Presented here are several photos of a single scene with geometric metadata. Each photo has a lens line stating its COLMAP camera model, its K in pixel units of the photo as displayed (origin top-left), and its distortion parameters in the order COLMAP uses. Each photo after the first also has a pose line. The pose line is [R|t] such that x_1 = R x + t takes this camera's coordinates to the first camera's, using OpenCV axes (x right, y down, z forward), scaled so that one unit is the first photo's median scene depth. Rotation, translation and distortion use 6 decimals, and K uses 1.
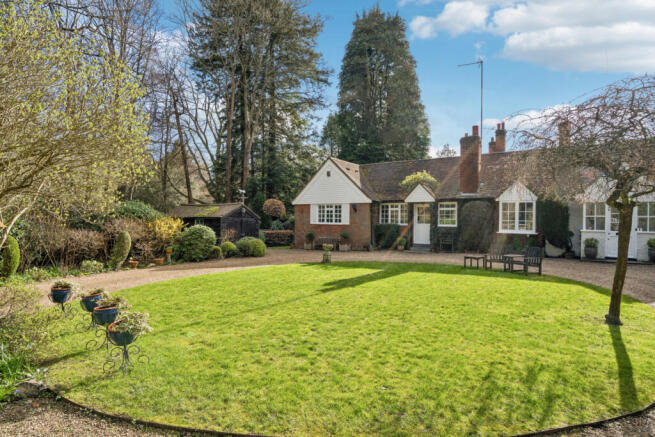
lens RADIAL K [[349.0, 0, 327.5], [0, 349.0, 218.5], [0, 0, 1]] dist [0.016359, 0.000857]
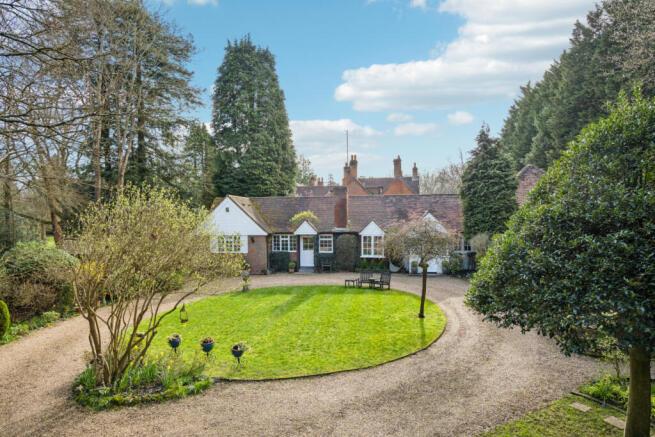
lens RADIAL K [[367.1, 0, 321.9], [0, 367.1, 235.5], [0, 0, 1]] dist [0.041379, 0.001380]
pose [[0.923630, -0.032239, 0.381927, -0.188289], [0.016808, 0.998905, 0.043671, -0.096714], [-0.382917, -0.033917, 0.923160, -0.260091]]
